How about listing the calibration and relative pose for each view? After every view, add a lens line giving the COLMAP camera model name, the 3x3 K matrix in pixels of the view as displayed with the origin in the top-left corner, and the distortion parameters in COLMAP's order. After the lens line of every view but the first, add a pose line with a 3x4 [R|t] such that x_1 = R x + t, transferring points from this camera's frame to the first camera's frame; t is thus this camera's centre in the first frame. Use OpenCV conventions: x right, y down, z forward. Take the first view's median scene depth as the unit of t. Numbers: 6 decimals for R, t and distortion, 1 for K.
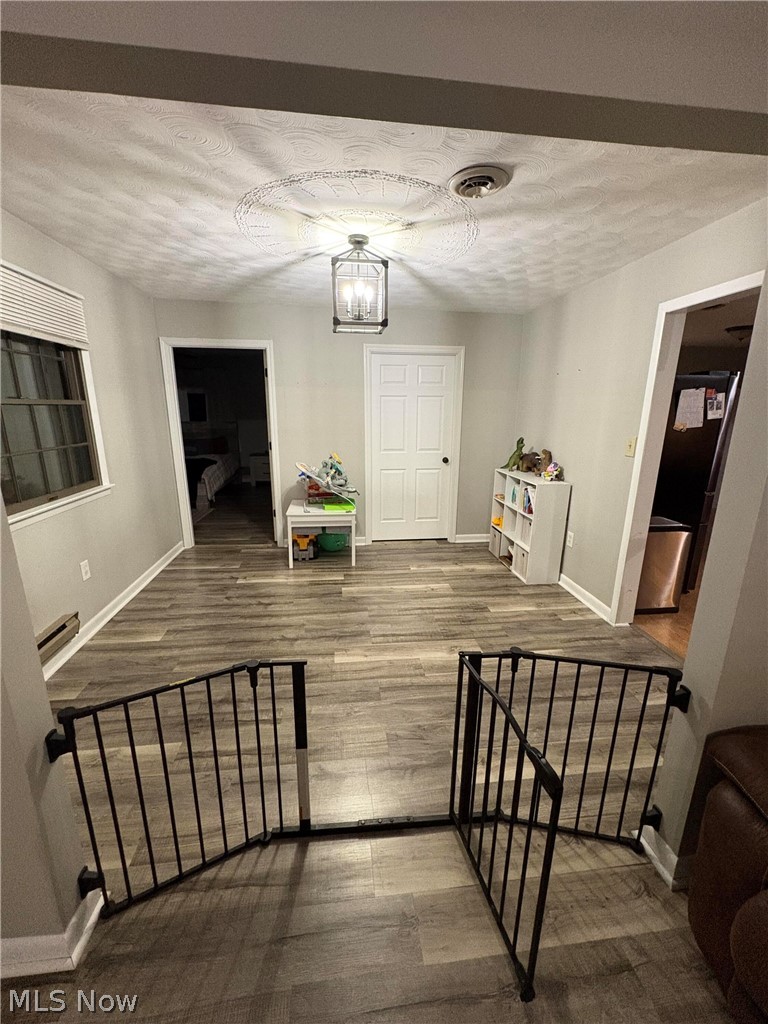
lens RADIAL K [[406.7, 0, 383.3], [0, 406.7, 510.6], [0, 0, 1]] dist [-0.000089, 0.000684]
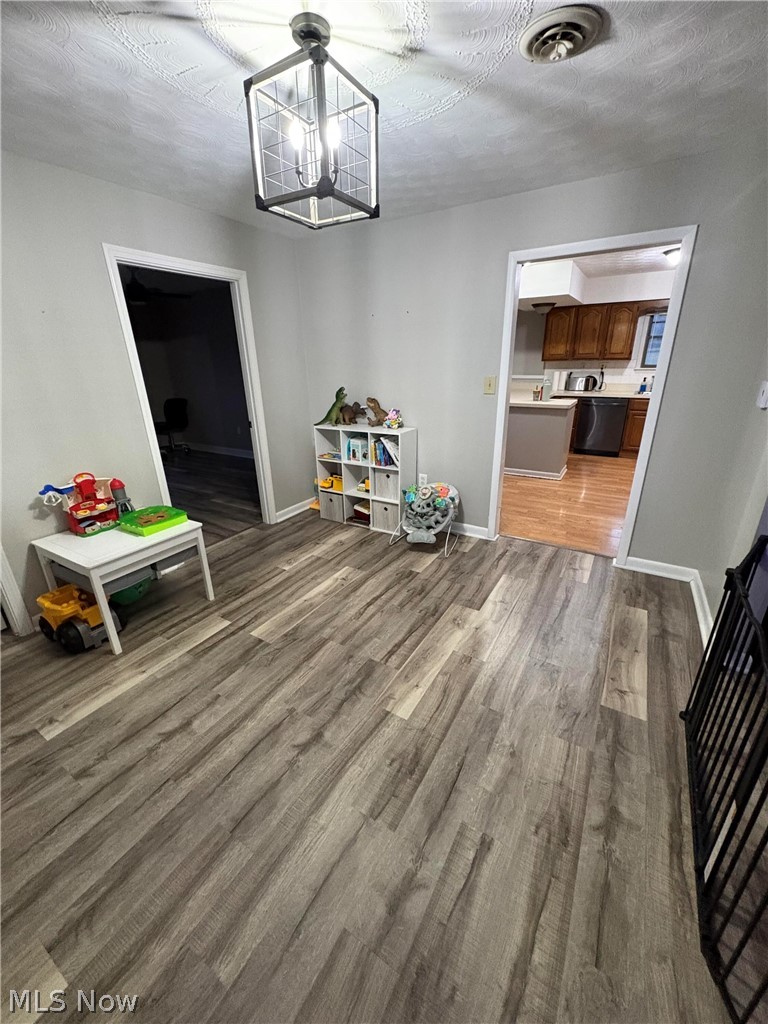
lens RADIAL K [[406.7, 0, 383.3], [0, 406.7, 510.6], [0, 0, 1]] dist [-0.000089, 0.000684]
pose [[0.617328, -0.296064, 0.728871, -0.425330], [0.215180, 0.954699, 0.205543, -0.101547], [-0.756706, 0.029951, 0.653069, 0.421530]]
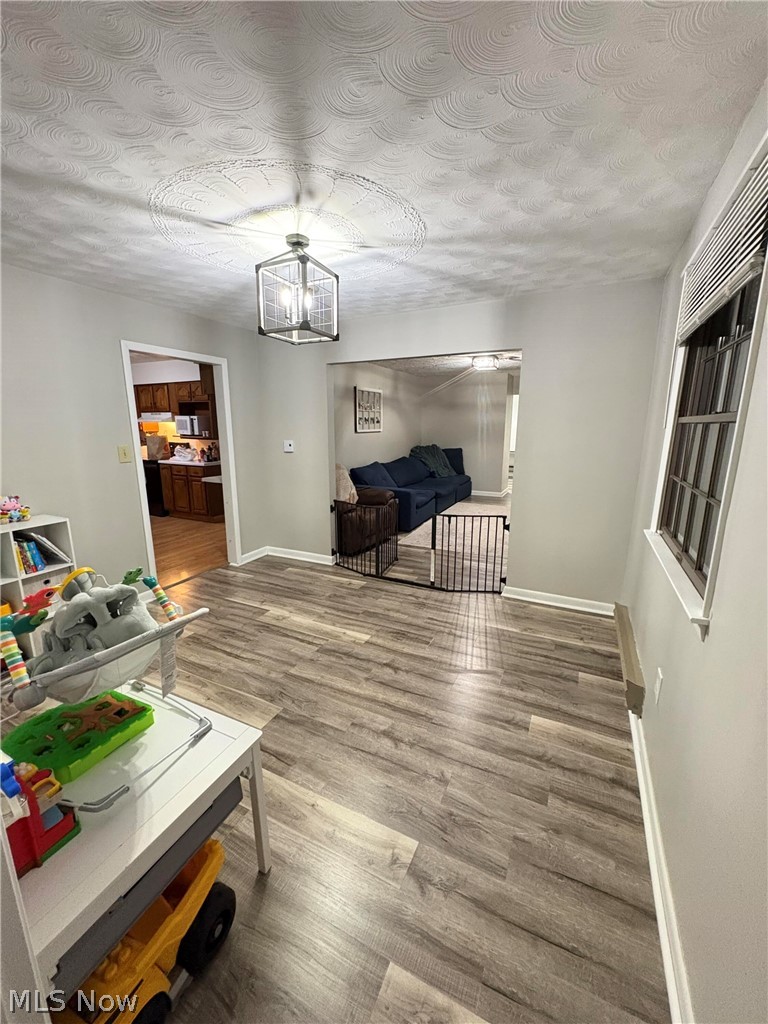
lens RADIAL K [[406.7, 0, 383.3], [0, 406.7, 510.6], [0, 0, 1]] dist [-0.000089, 0.000684]
pose [[-0.838272, -0.123313, 0.531125, -0.562396], [0.125466, 0.904327, 0.407983, -0.335153], [-0.530621, 0.408639, -0.742601, 1.308723]]
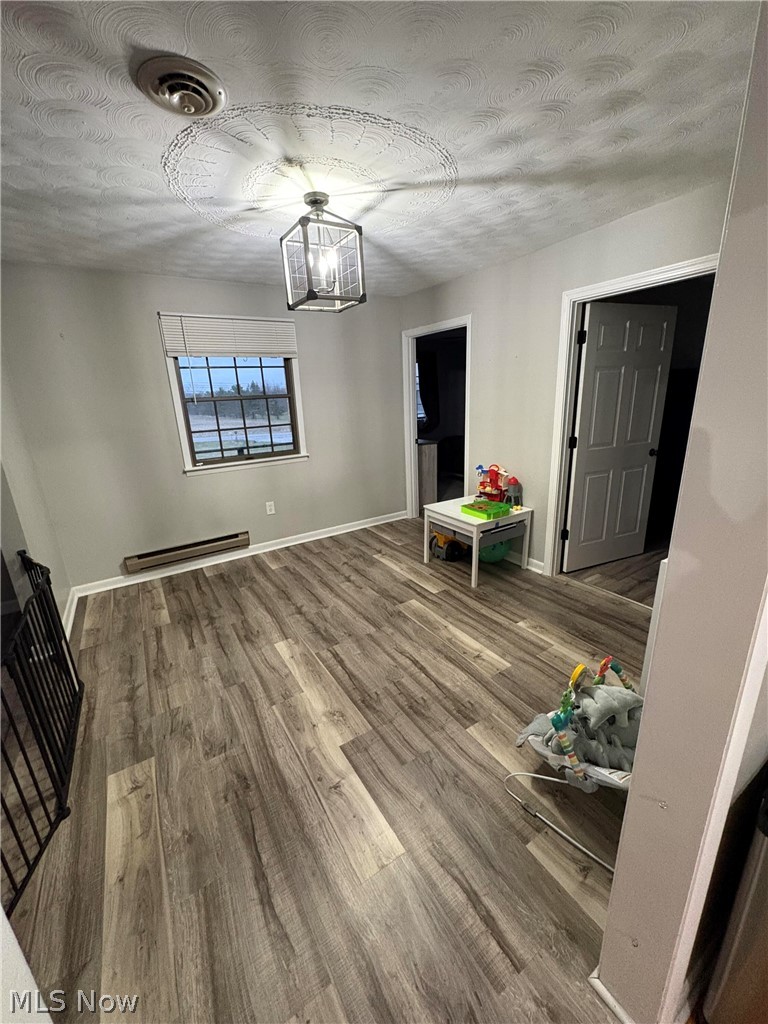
lens RADIAL K [[406.7, 0, 383.3], [0, 406.7, 510.6], [0, 0, 1]] dist [-0.000089, 0.000684]
pose [[0.428750, 0.228334, -0.874092, 0.642721], [-0.175973, 0.970109, 0.167100, -0.142528], [0.886119, 0.082173, 0.456115, 0.566144]]
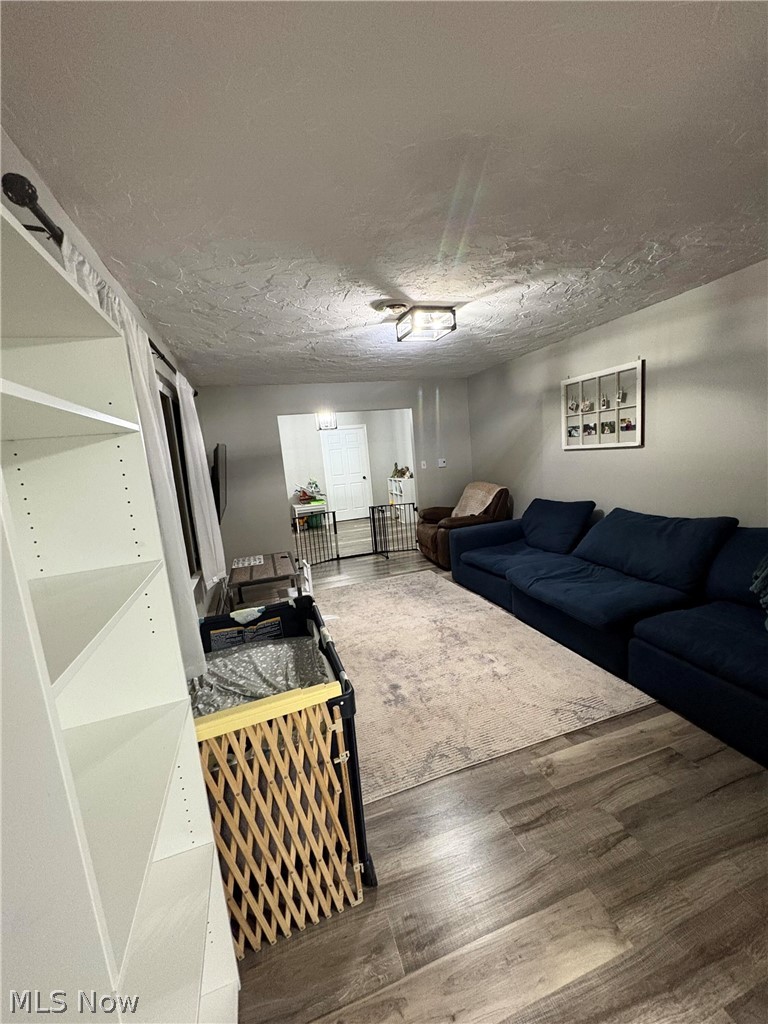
lens RADIAL K [[406.7, 0, 383.3], [0, 406.7, 510.6], [0, 0, 1]] dist [-0.000089, 0.000684]
pose [[0.977530, -0.117728, 0.174859, -0.180749], [0.135455, 0.986397, -0.093131, 0.337220], [-0.161516, 0.114724, 0.980179, -1.384772]]
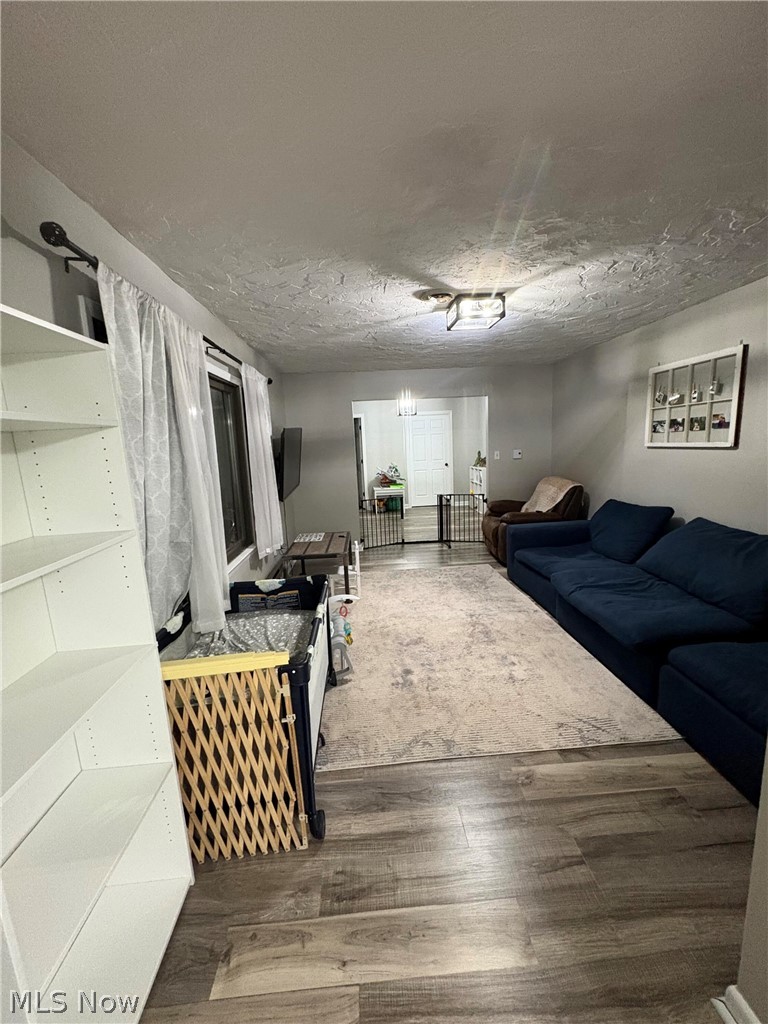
lens RADIAL K [[406.7, 0, 383.3], [0, 406.7, 510.6], [0, 0, 1]] dist [-0.000089, 0.000684]
pose [[0.996693, -0.042946, -0.068990, -0.041683], [0.037706, 0.996430, -0.075538, 0.341577], [0.071988, 0.072687, 0.994753, -1.414601]]
